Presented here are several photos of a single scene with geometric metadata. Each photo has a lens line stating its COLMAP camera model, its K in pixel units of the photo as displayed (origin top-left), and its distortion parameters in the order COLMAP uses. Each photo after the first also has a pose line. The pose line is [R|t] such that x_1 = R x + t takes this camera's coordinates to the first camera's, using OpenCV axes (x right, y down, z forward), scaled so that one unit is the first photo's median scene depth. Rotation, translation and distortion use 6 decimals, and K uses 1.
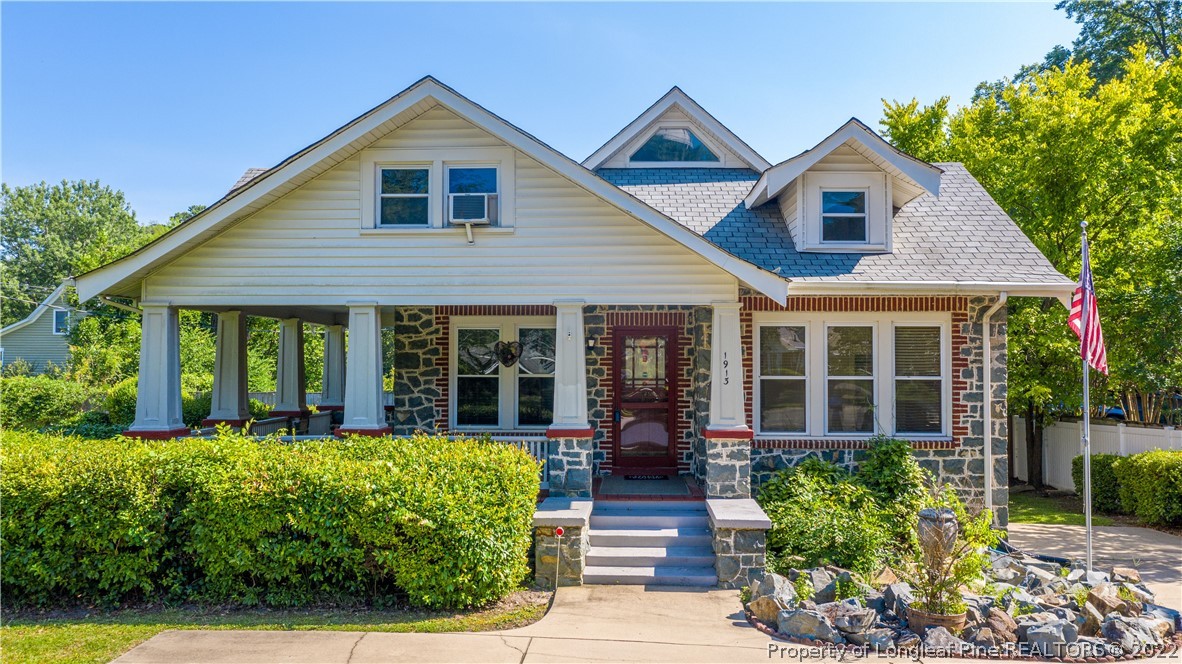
lens RADIAL K [[943.2, 0, 591.6], [0, 943.2, 330.0], [0, 0, 1]] dist [-0.000144, 0.003522]
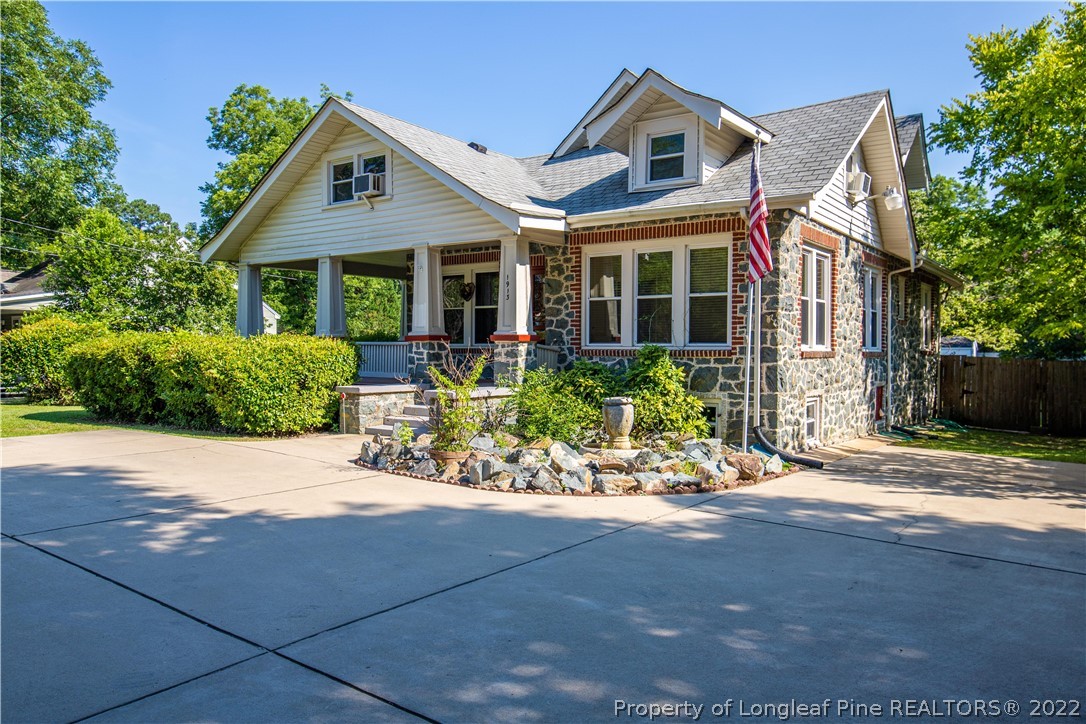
lens RADIAL K [[757.4, 0, 542.8], [0, 757.4, 364.1], [0, 0, 1]] dist [0.009915, 0.000141]
pose [[0.839729, 0.013994, -0.542825, 0.680396], [0.019113, 0.998287, 0.055303, 0.081145], [0.542669, -0.056815, 0.838023, 0.137557]]
